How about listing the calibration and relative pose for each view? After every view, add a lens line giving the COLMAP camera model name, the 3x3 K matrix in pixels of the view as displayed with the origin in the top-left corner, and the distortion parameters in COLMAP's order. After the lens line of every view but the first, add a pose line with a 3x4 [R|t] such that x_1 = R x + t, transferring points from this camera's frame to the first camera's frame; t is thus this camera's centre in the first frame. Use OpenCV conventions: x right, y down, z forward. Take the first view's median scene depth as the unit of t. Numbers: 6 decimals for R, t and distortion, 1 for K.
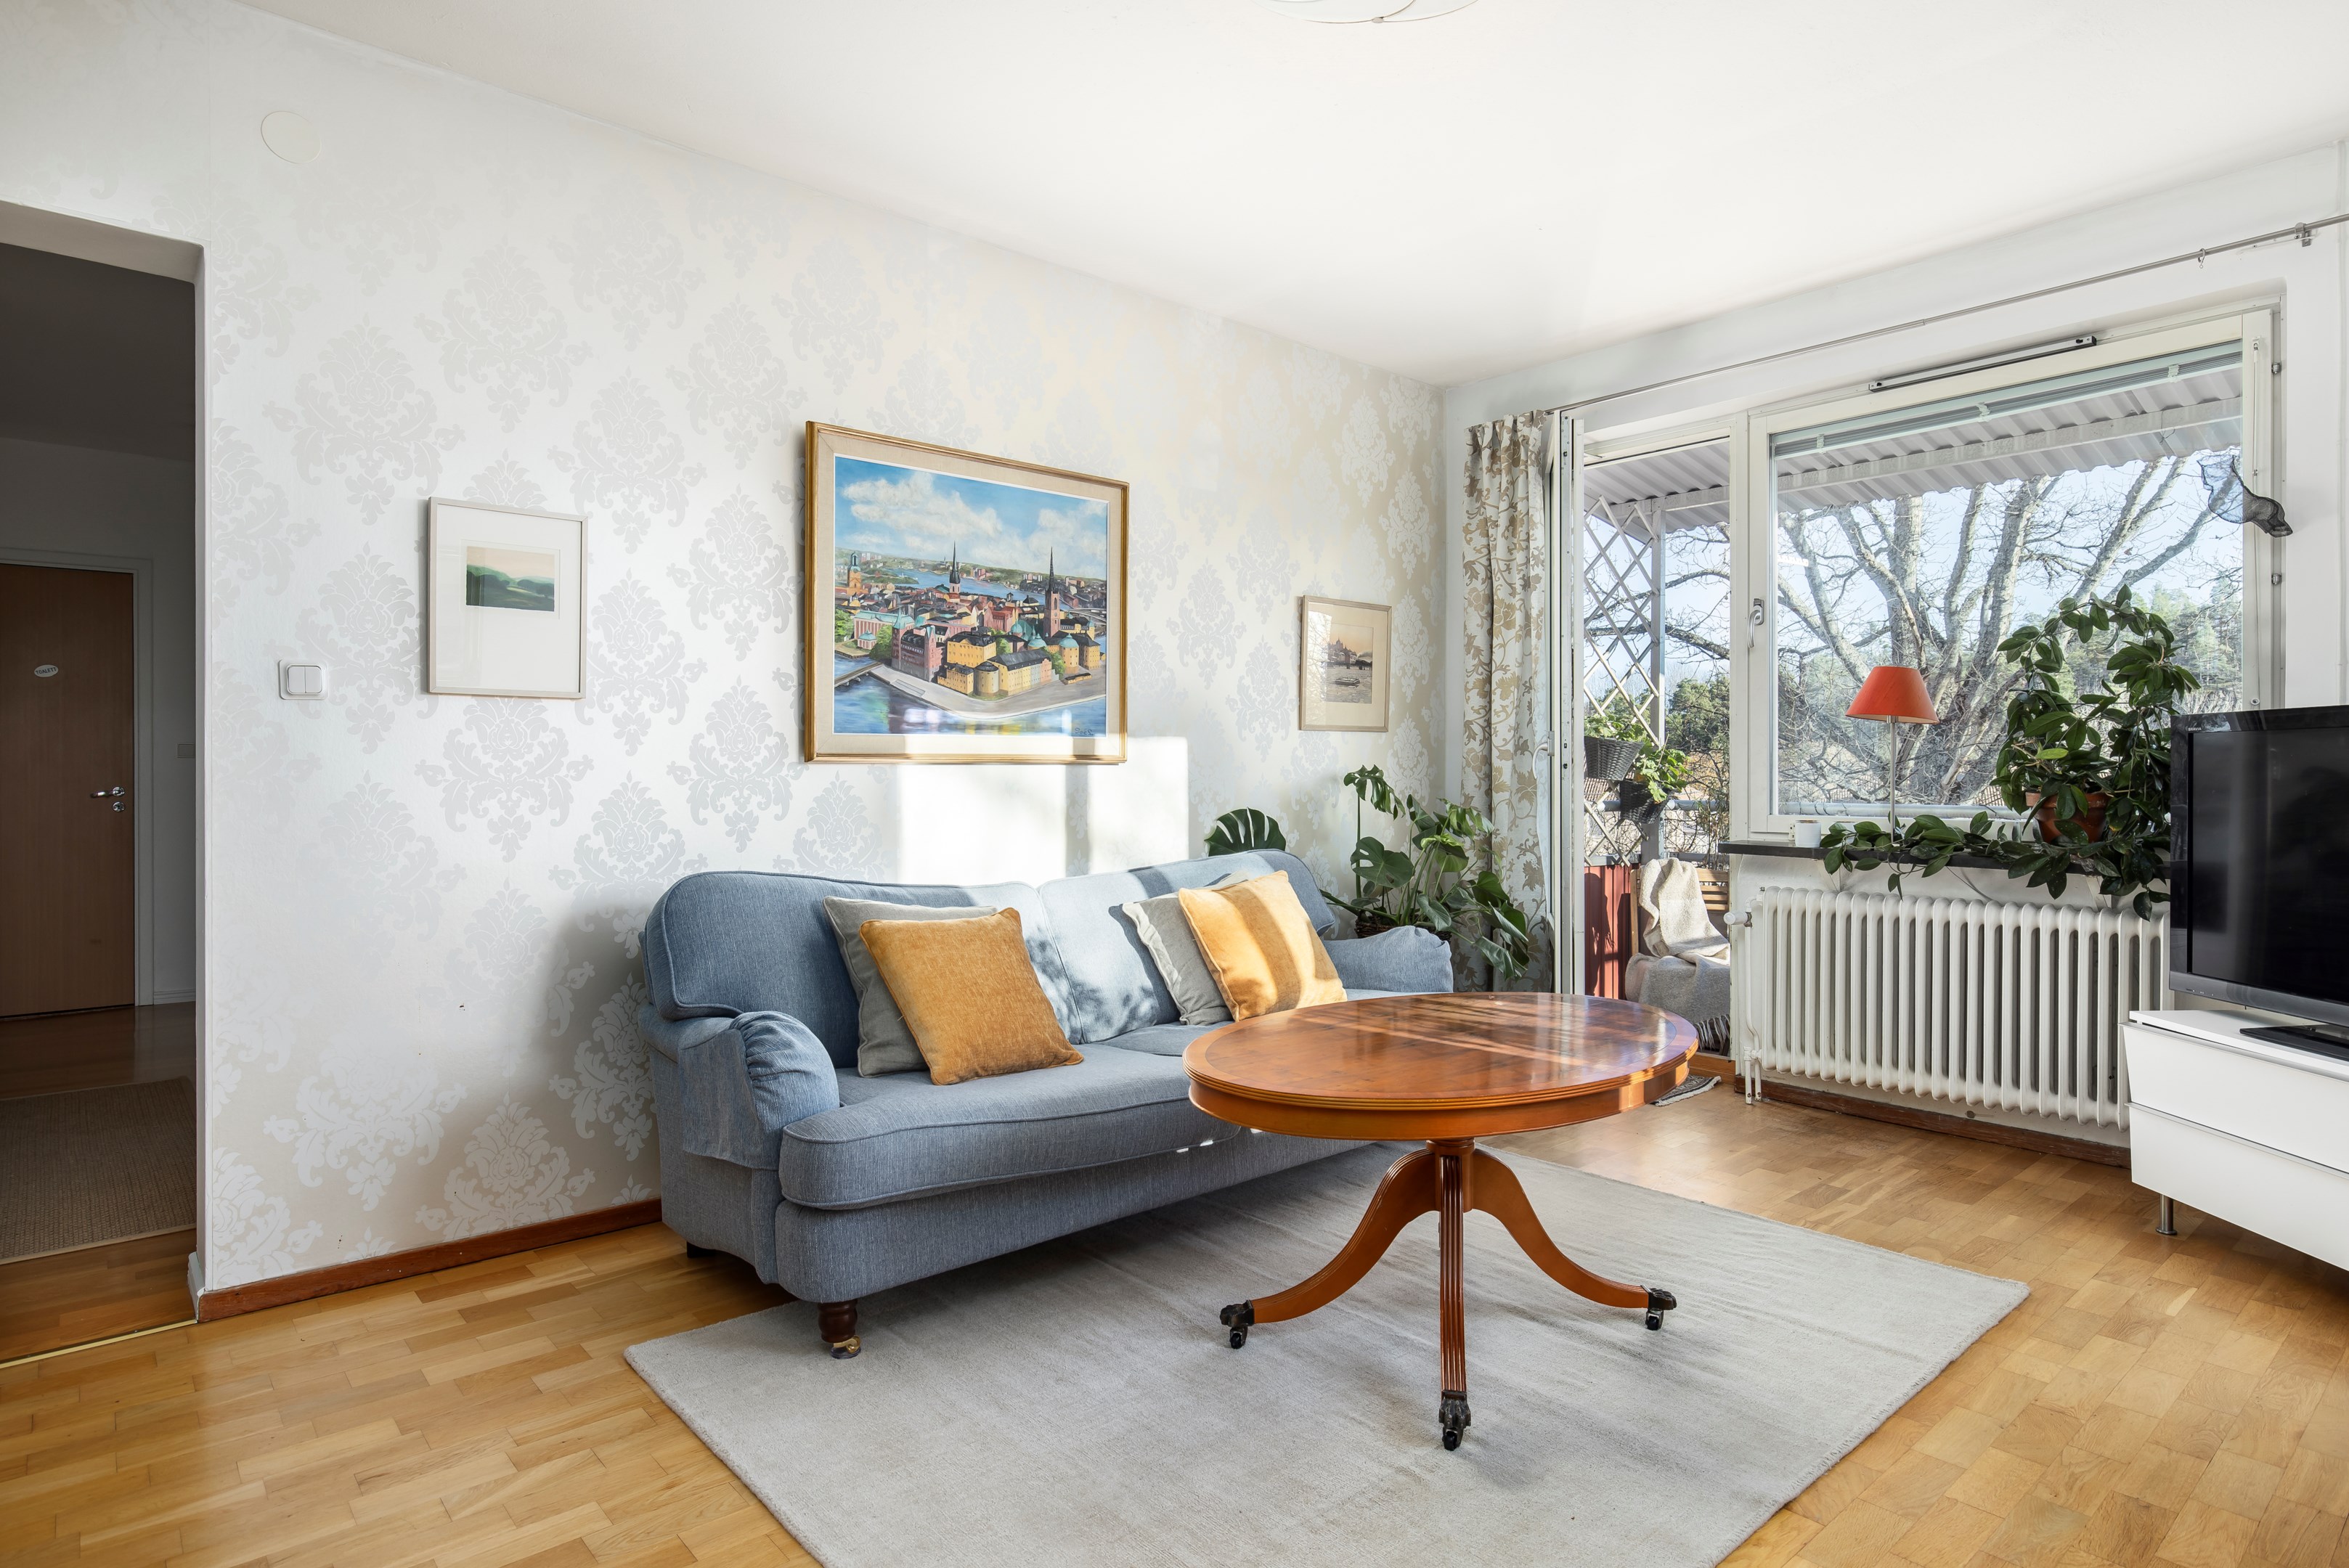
lens RADIAL K [[1274.8, 0, 1179.6], [0, 1274.8, 777.5], [0, 0, 1]] dist [0.009401, -0.001648]
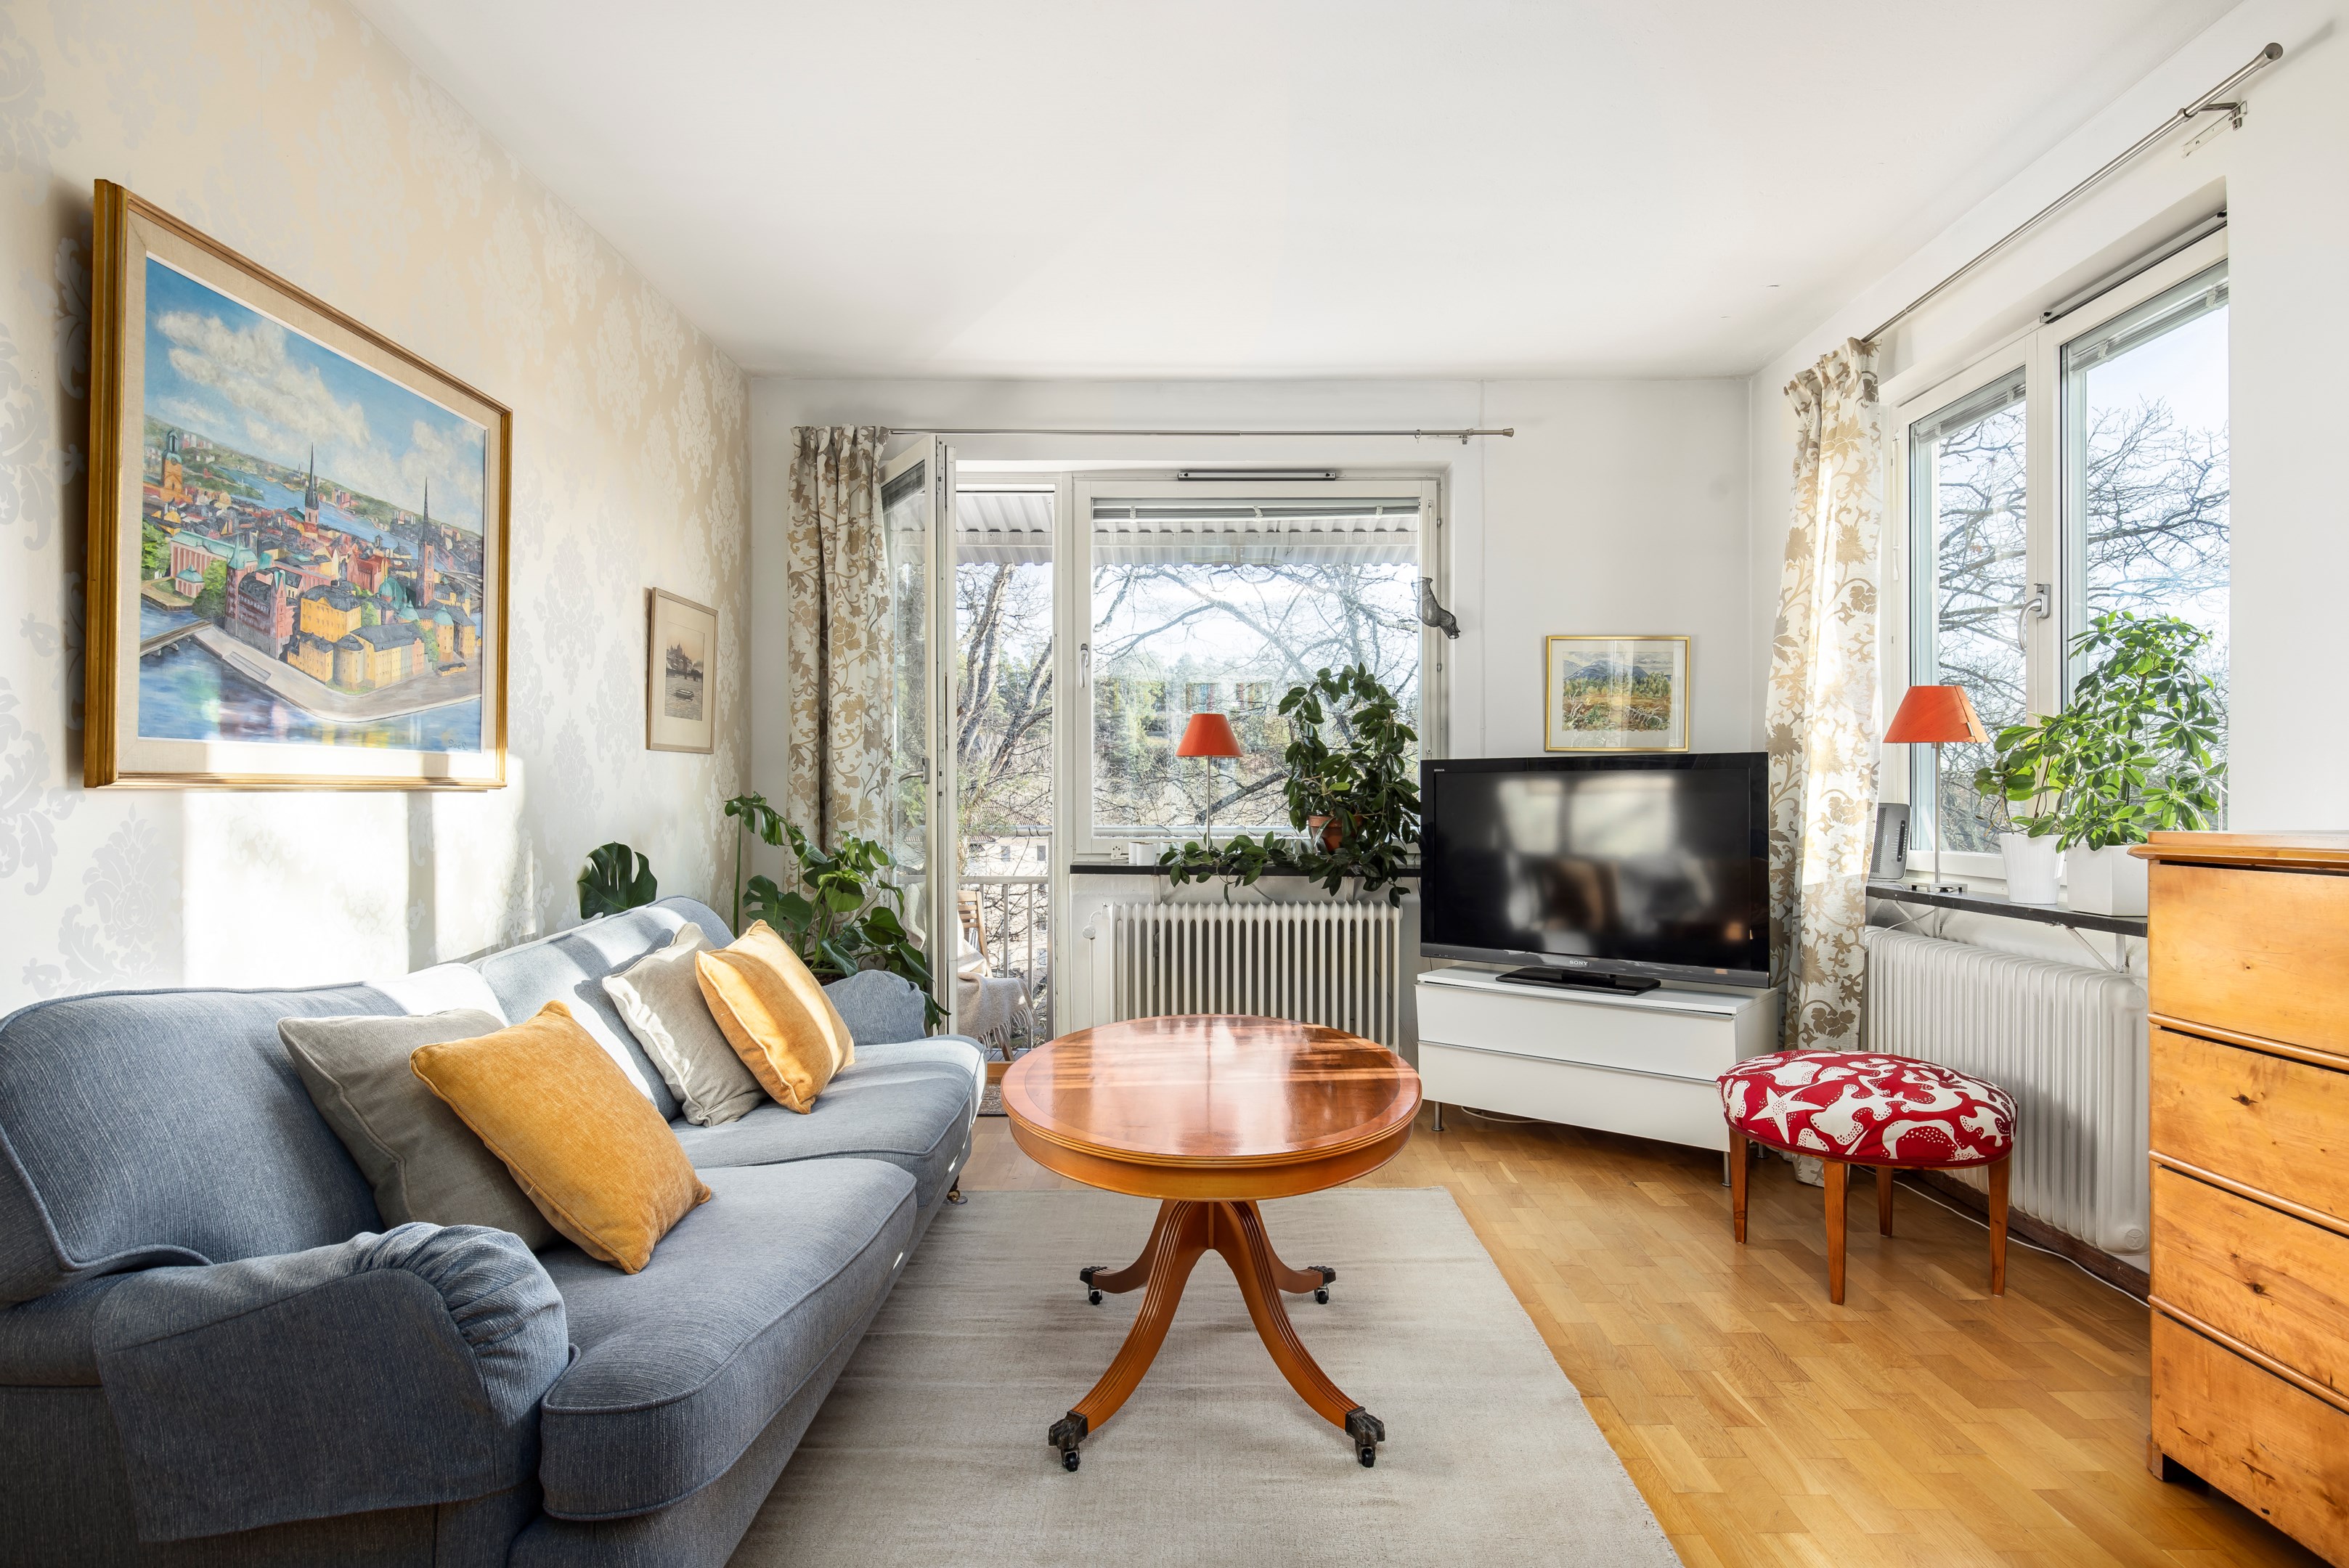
lens RADIAL K [[1256.5, 0, 1179.1], [0, 1256.5, 794.4], [0, 0, 1]] dist [0.010158, -0.003464]
pose [[0.654257, 0.001384, 0.756271, -0.367654], [0.002684, 0.999988, -0.004152, -0.004925], [-0.756268, 0.004747, 0.654245, 0.255806]]
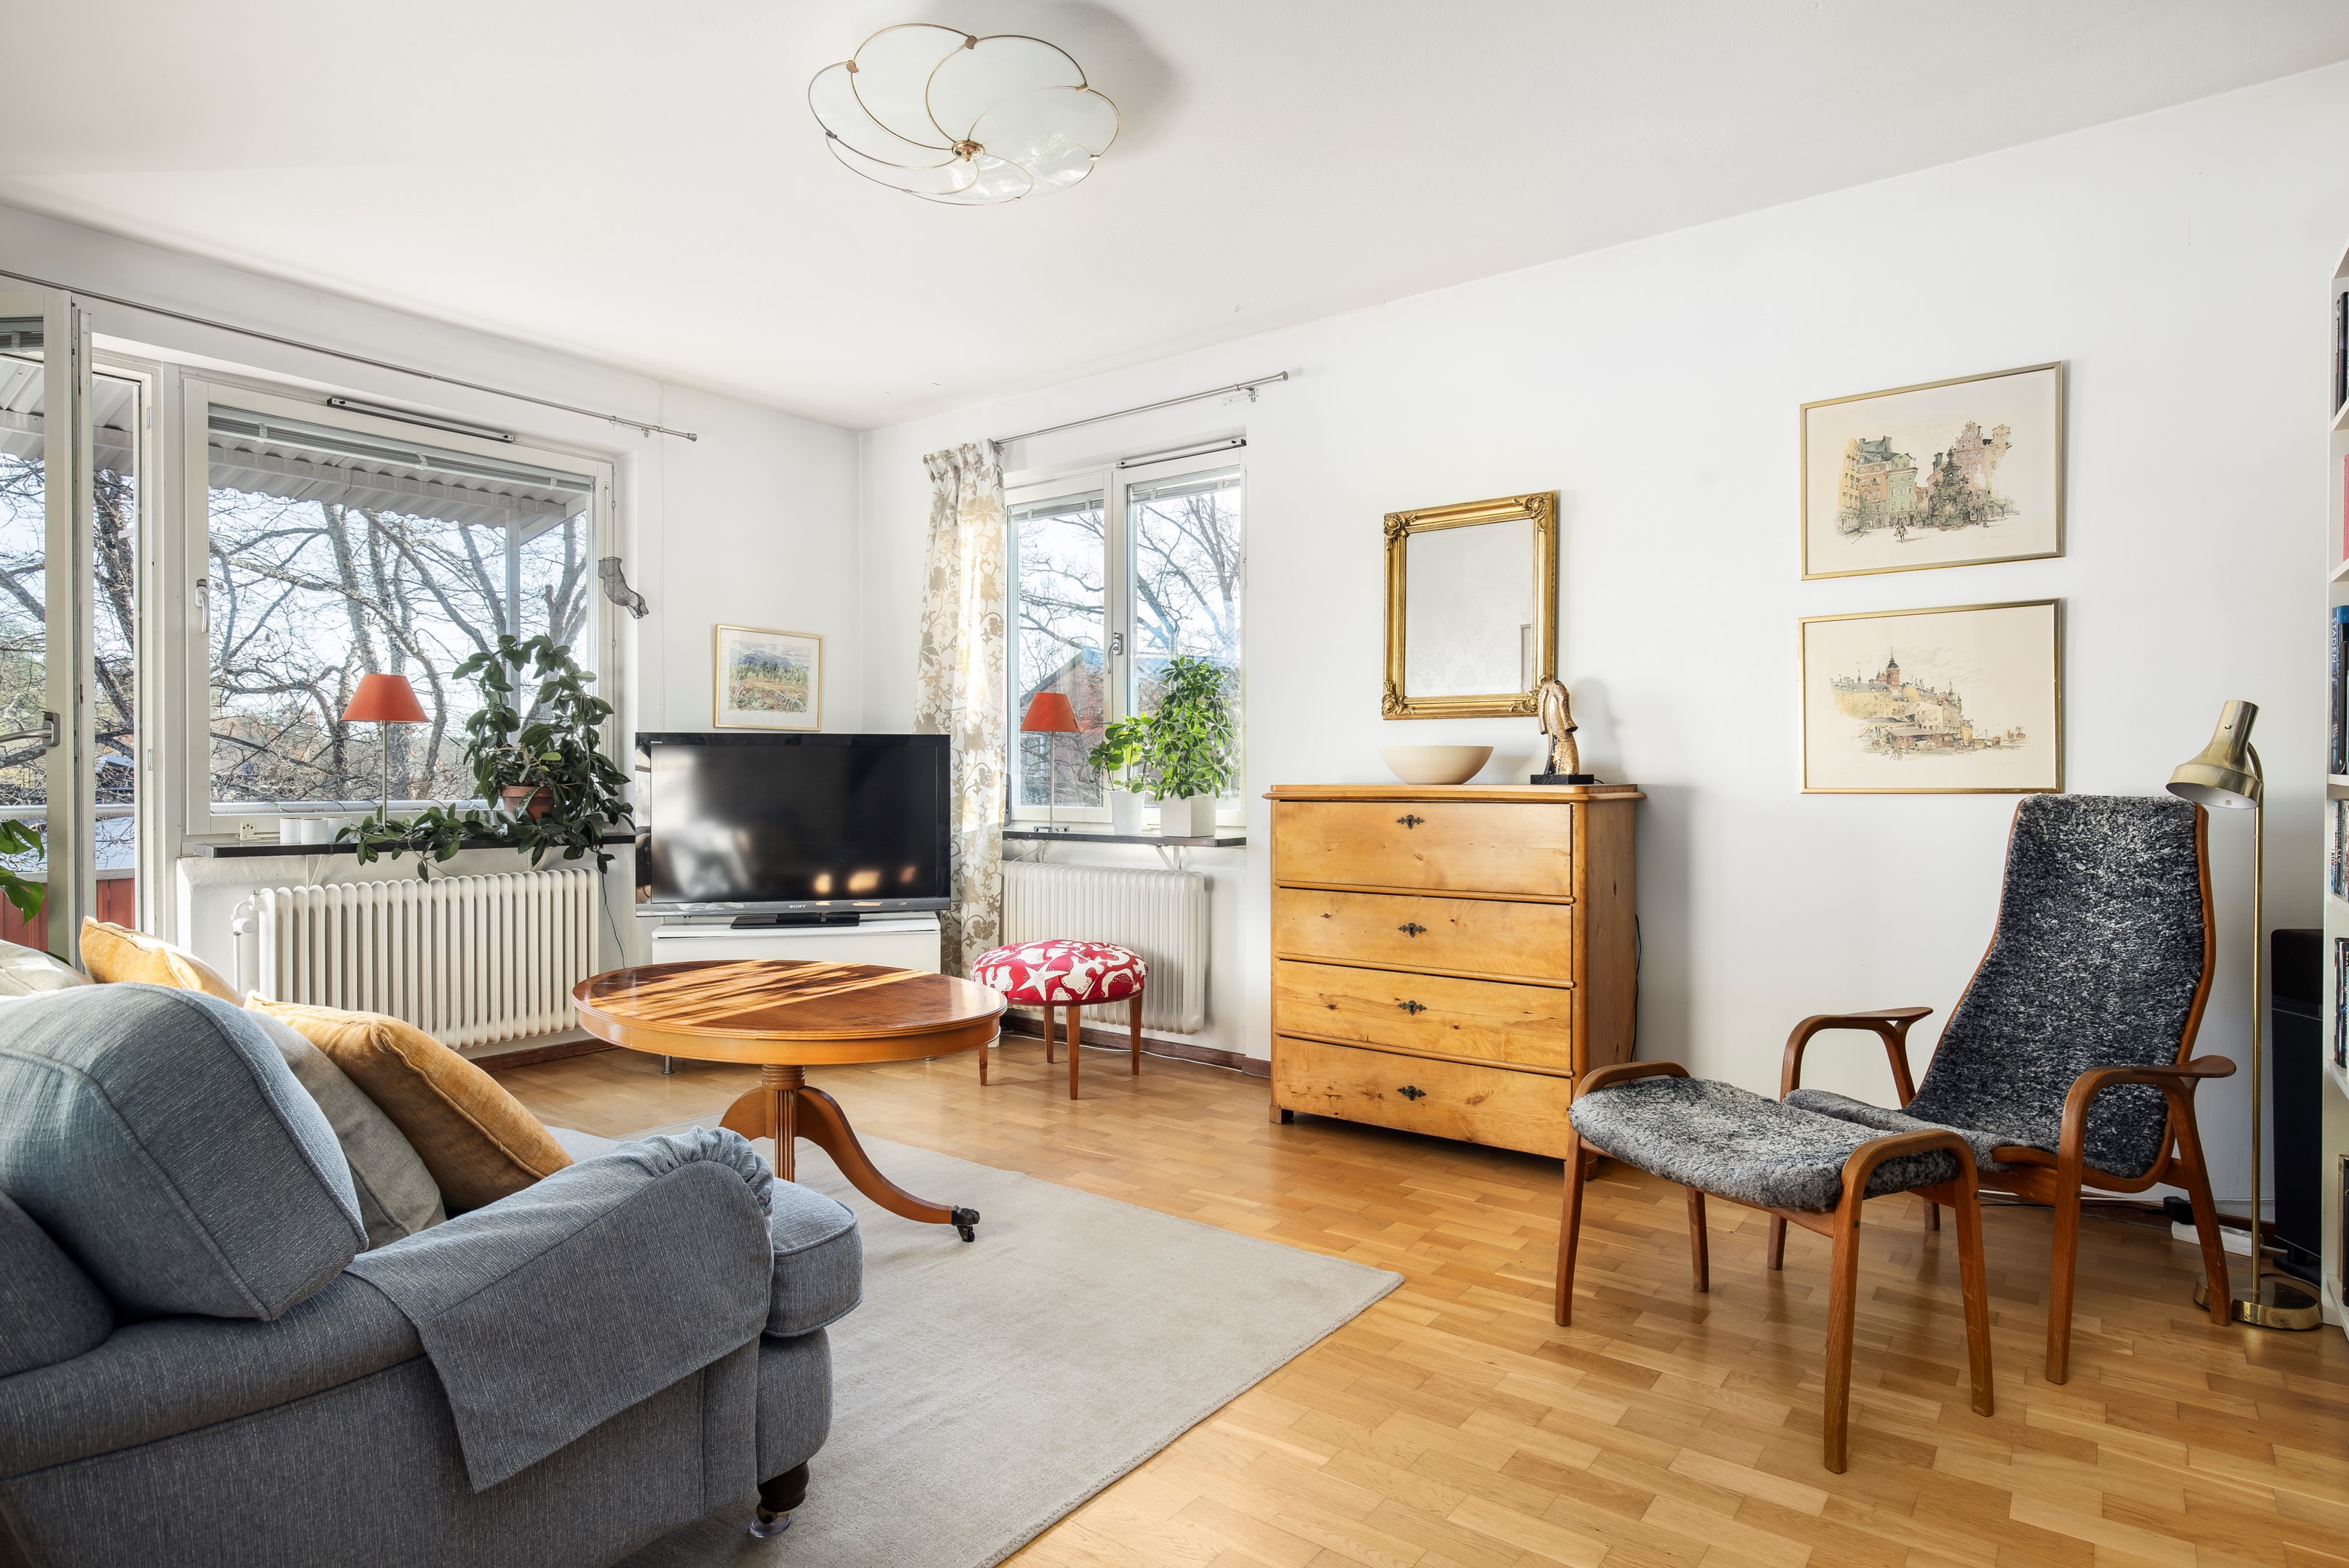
lens RADIAL K [[1274.8, 0, 1179.6], [0, 1274.8, 783.1], [0, 0, 1]] dist [0.009401, -0.001648]
pose [[-0.210757, -0.006761, 0.977515, -0.677986], [0.002640, 0.999968, 0.007485, 0.000650], [-0.977535, 0.004158, -0.210732, 0.586236]]
